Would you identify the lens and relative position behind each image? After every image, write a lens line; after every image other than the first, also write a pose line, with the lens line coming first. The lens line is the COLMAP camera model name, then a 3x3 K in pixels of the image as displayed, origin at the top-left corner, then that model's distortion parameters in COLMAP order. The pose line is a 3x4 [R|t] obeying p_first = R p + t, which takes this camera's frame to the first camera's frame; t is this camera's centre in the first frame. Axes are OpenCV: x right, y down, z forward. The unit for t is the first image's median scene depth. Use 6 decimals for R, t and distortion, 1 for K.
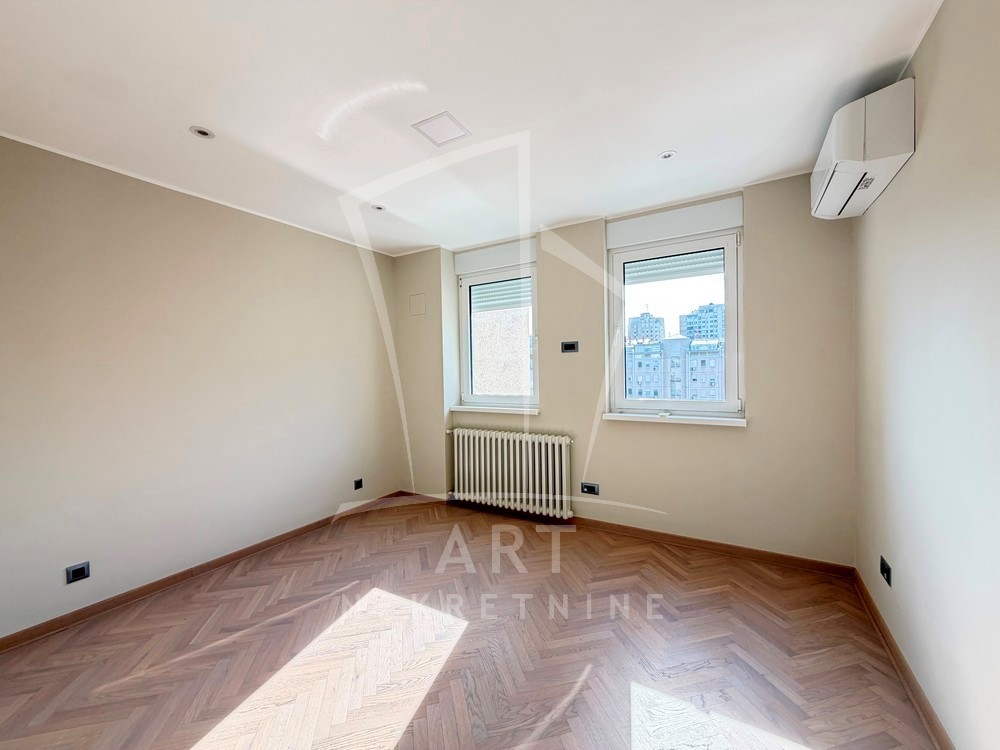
lens RADIAL K [[398.2, 0, 496.4], [0, 398.2, 376.0], [0, 0, 1]] dist [0.000398, -0.000280]
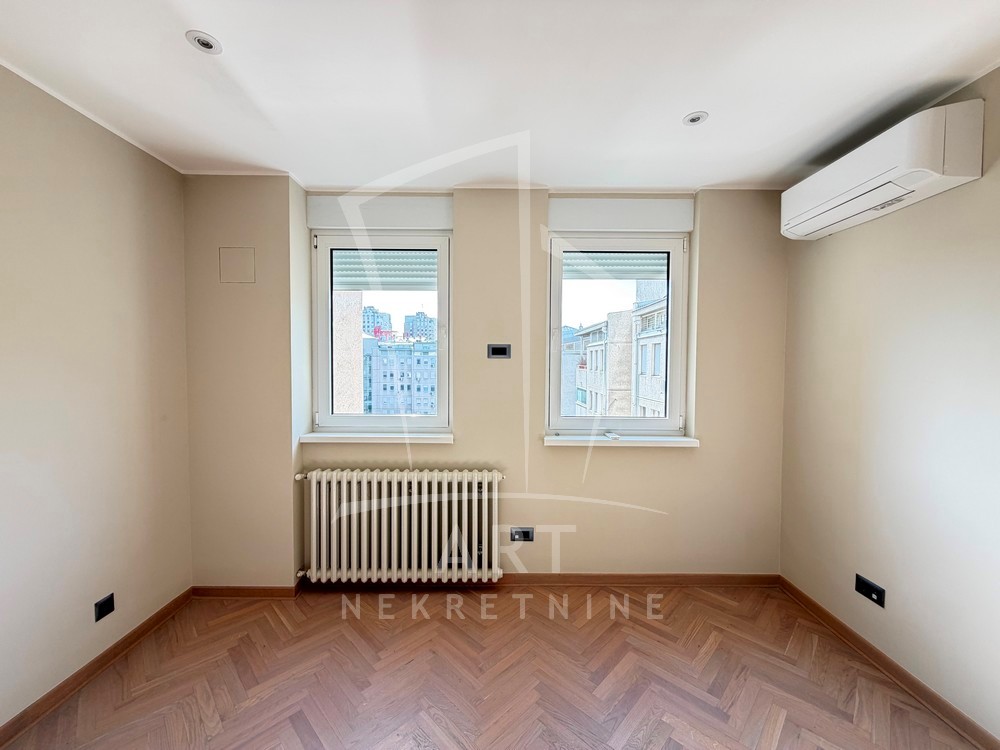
lens RADIAL K [[398.2, 0, 496.4], [0, 398.2, 376.0], [0, 0, 1]] dist [0.000398, -0.000280]
pose [[0.852145, 0.008080, 0.523243, -0.201871], [-0.013615, 0.999885, 0.006731, -0.029230], [-0.523128, -0.012860, 0.852157, 0.339508]]
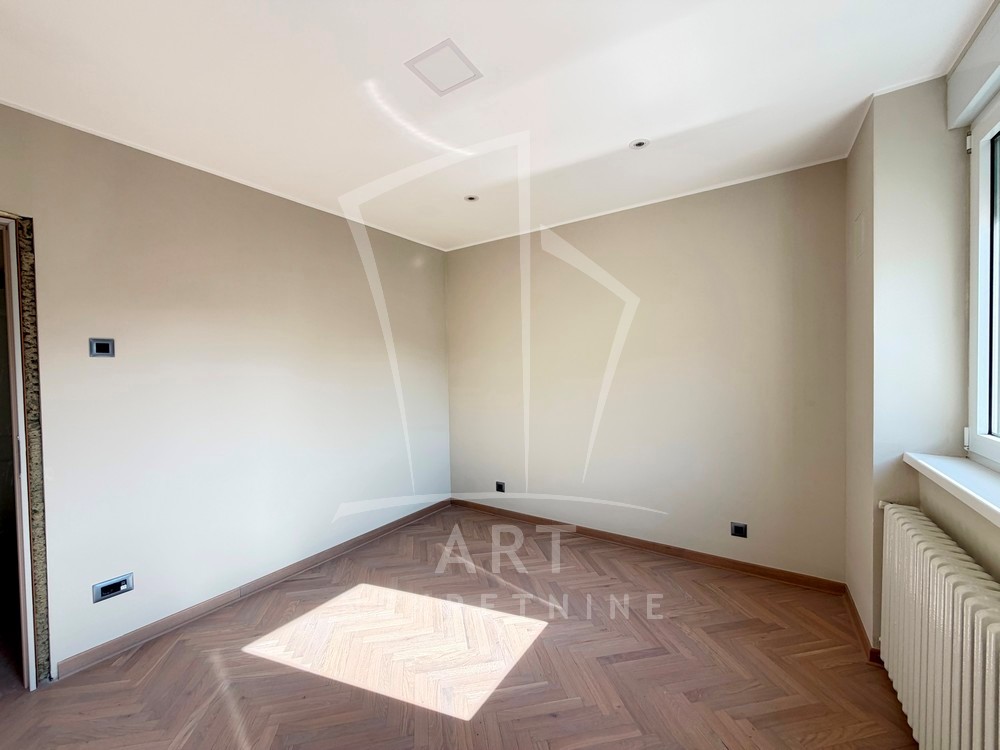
lens RADIAL K [[398.2, 0, 496.4], [0, 398.2, 376.0], [0, 0, 1]] dist [0.000398, -0.000280]
pose [[-0.045678, 0.030260, -0.998498, 0.374869], [-0.004233, 0.999526, 0.030485, -0.016749], [0.998947, 0.005619, -0.045529, 0.641333]]
